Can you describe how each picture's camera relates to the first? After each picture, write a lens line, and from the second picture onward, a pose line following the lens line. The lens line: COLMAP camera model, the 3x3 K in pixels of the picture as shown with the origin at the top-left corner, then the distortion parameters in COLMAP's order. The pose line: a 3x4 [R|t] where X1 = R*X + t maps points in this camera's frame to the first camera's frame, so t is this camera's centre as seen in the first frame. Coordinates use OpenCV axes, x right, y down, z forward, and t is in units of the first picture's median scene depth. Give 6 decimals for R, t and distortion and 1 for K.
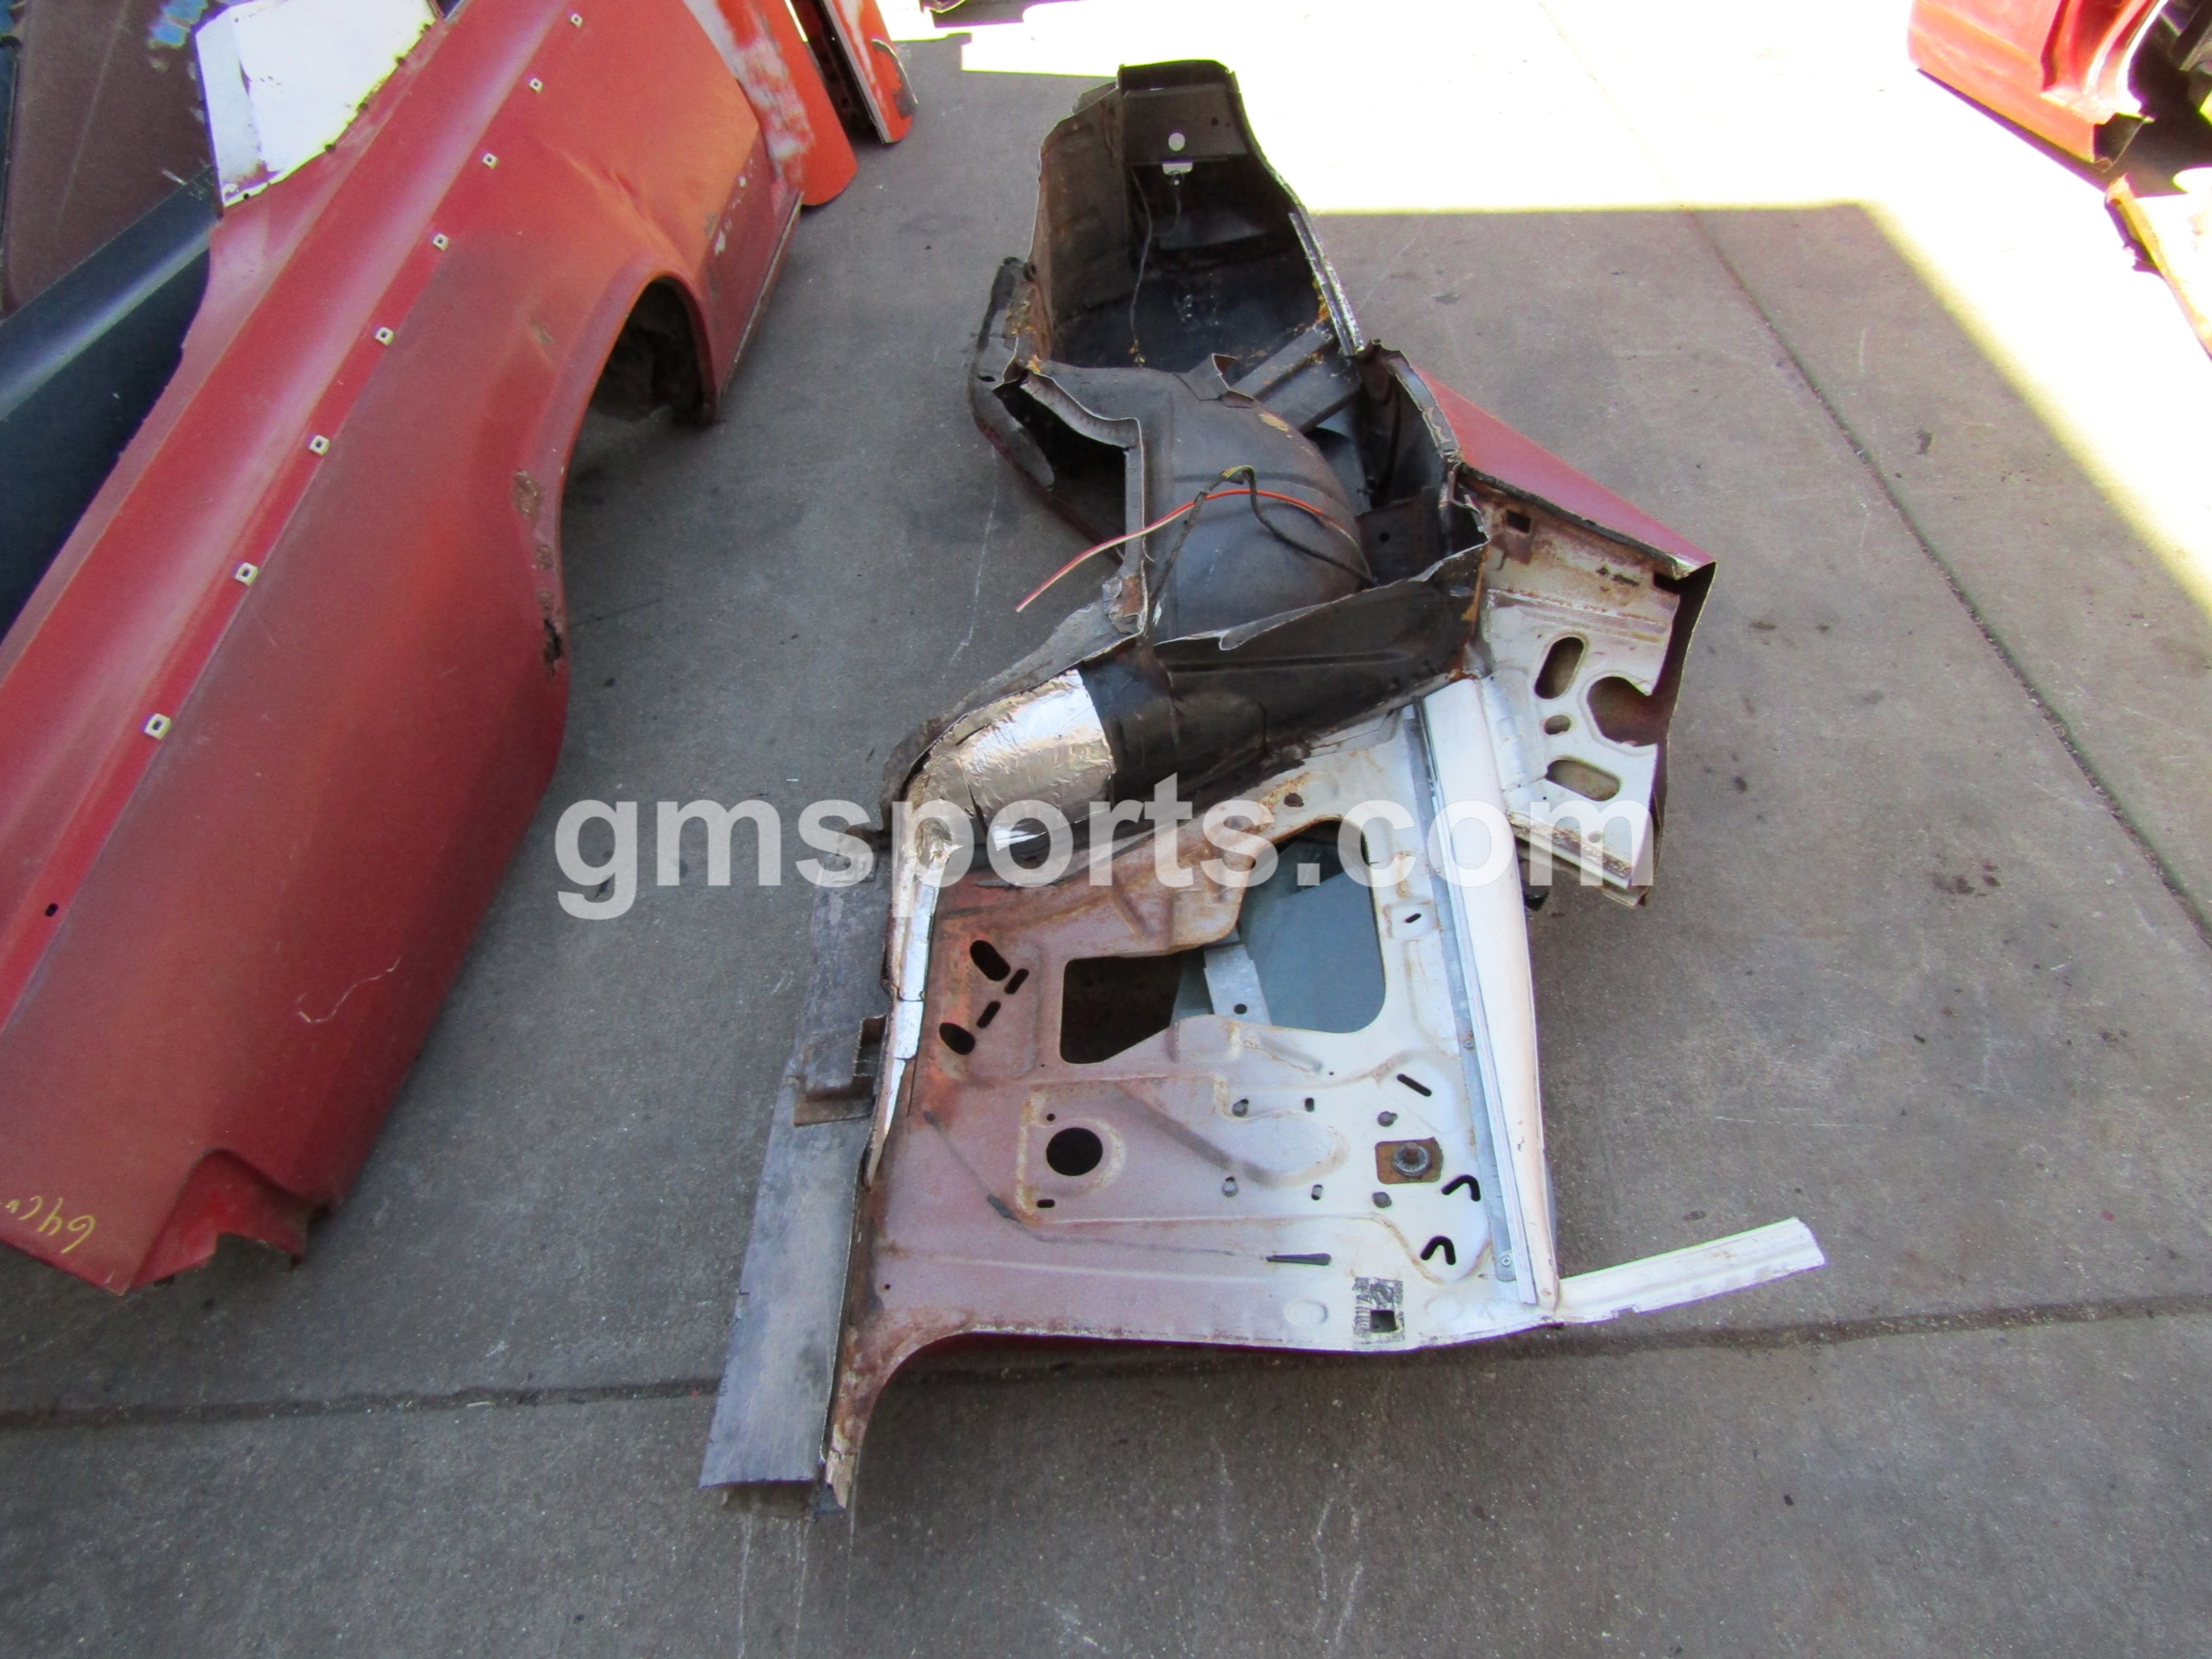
lens RADIAL K [[1566.0, 0, 1097.6], [0, 1566.0, 801.7], [0, 0, 1]] dist [0.015252, -0.032766]
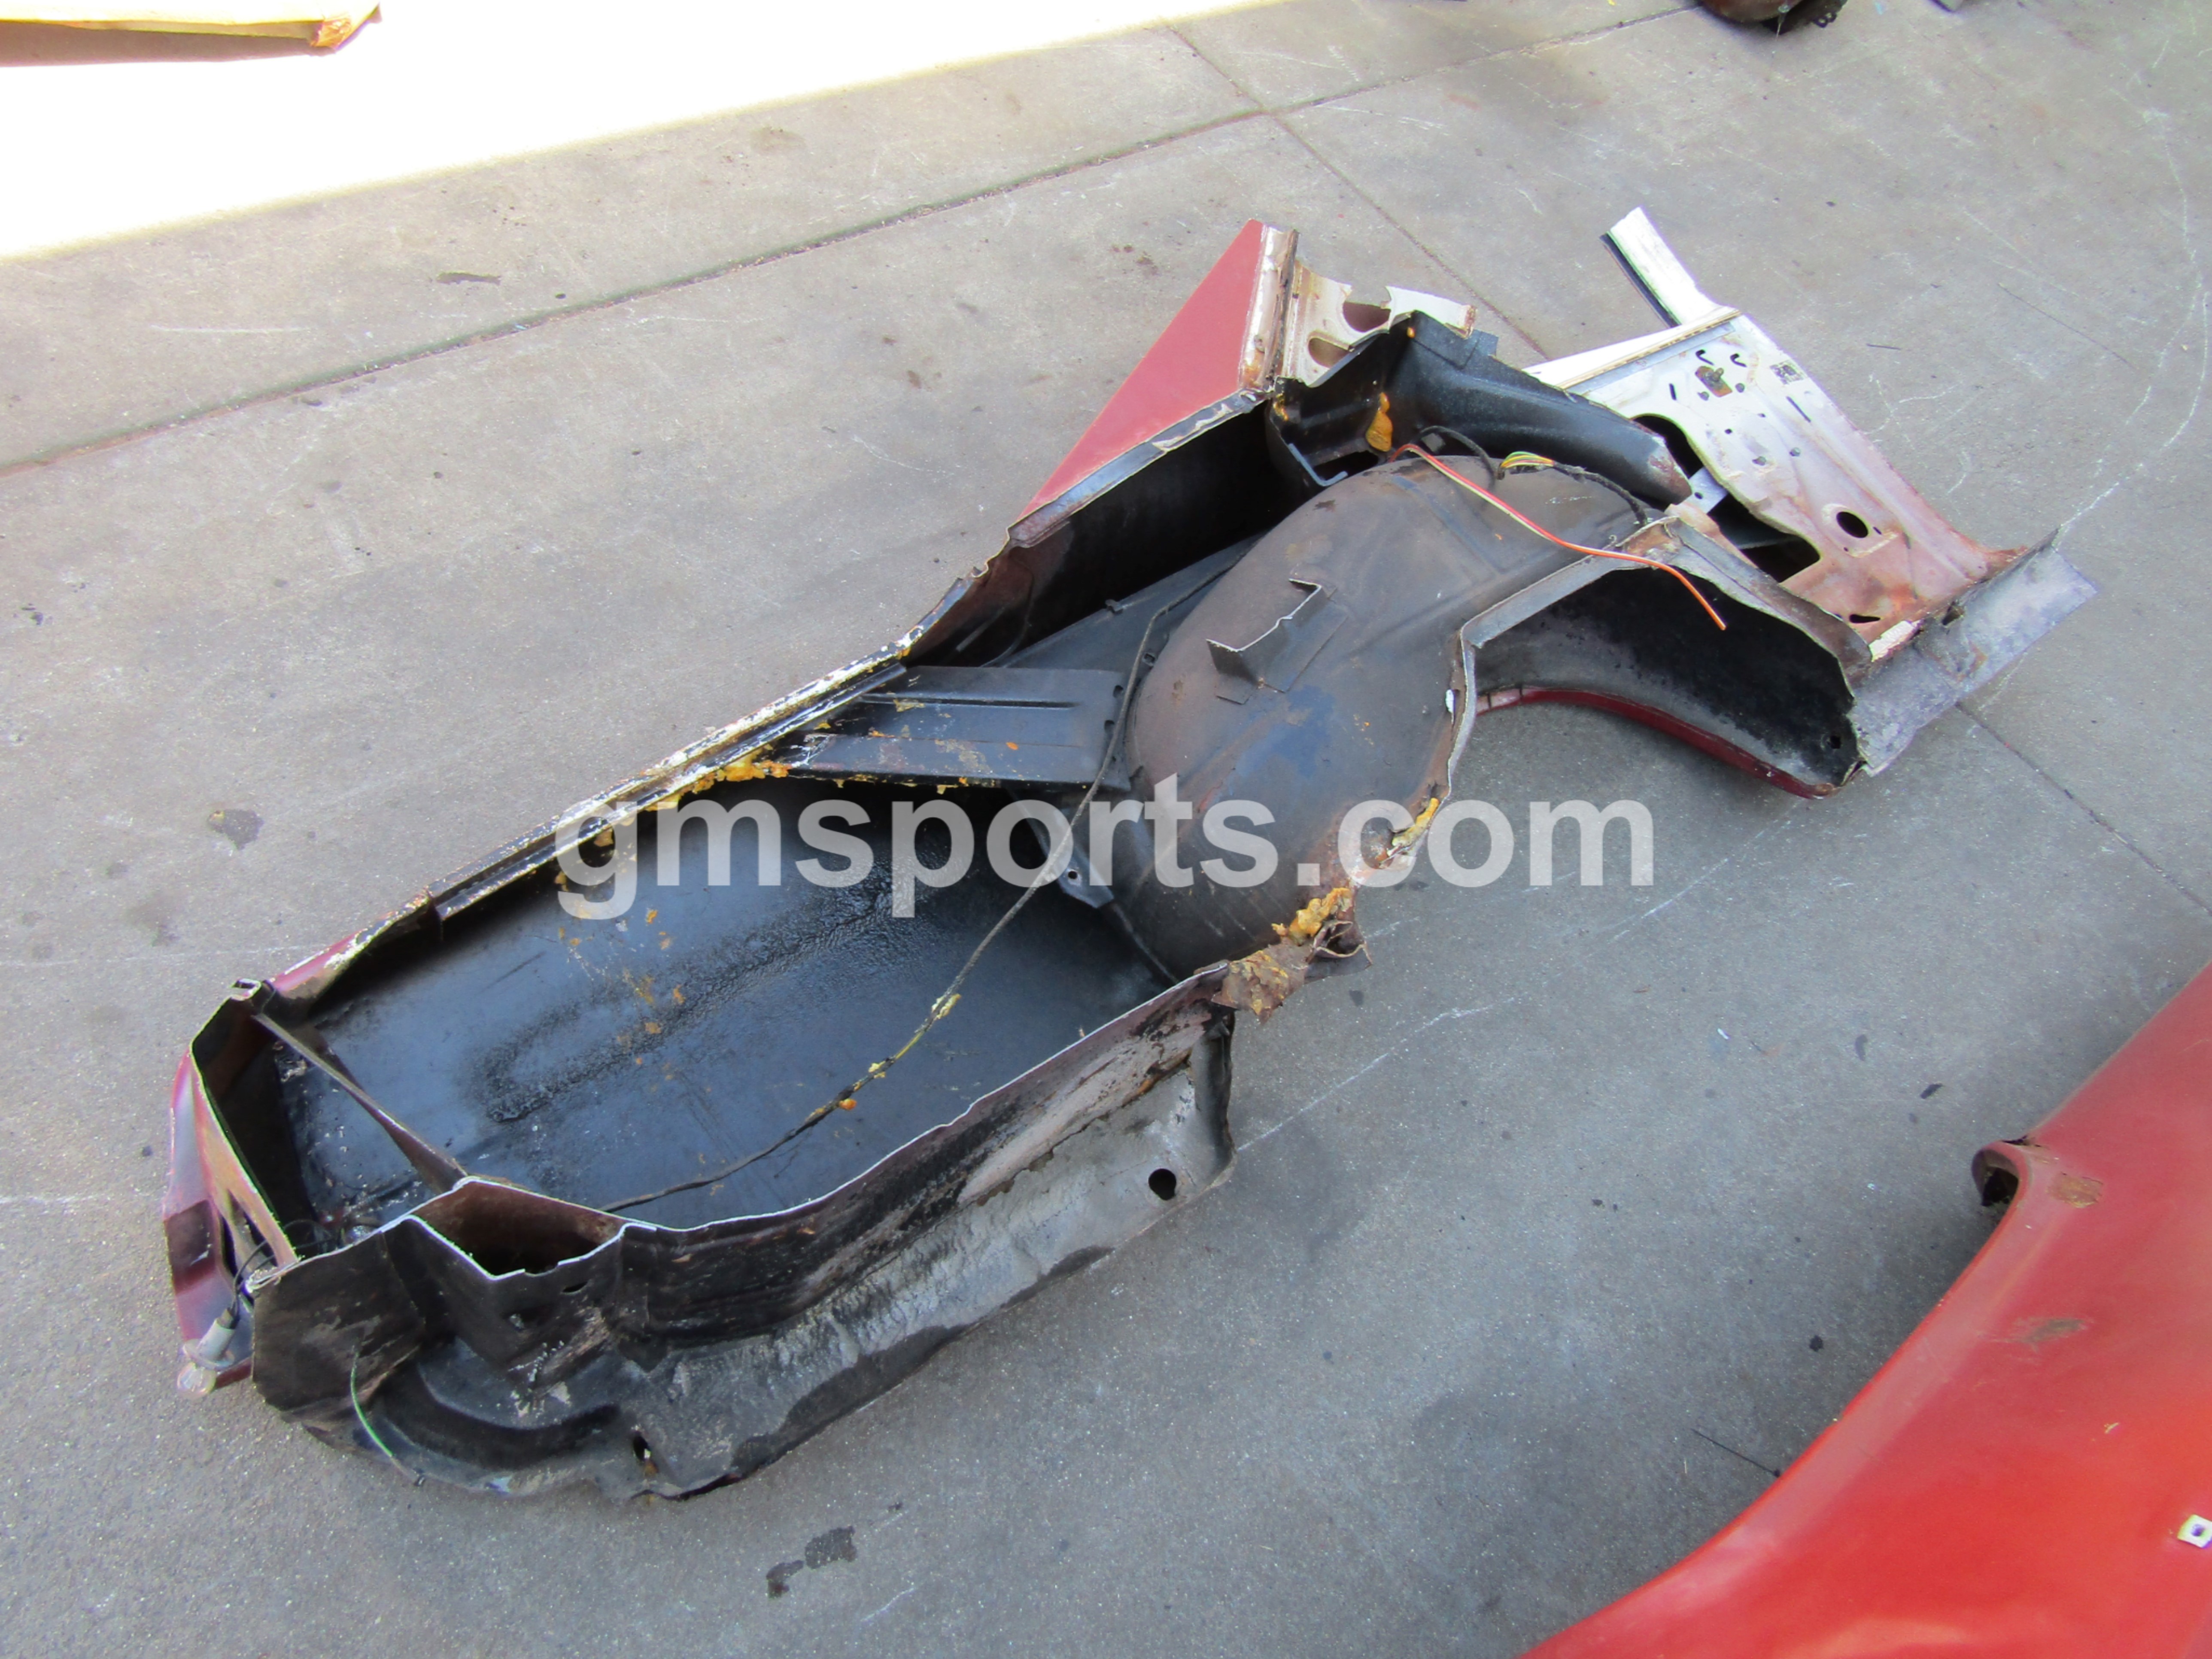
lens RADIAL K [[1566.0, 0, 1097.6], [0, 1566.0, 801.7], [0, 0, 1]] dist [0.015252, -0.032766]
pose [[-0.632012, -0.687771, 0.357116, -0.171878], [0.352805, 0.154940, 0.922780, -0.863999], [-0.689992, 0.709200, 0.144725, 0.883091]]
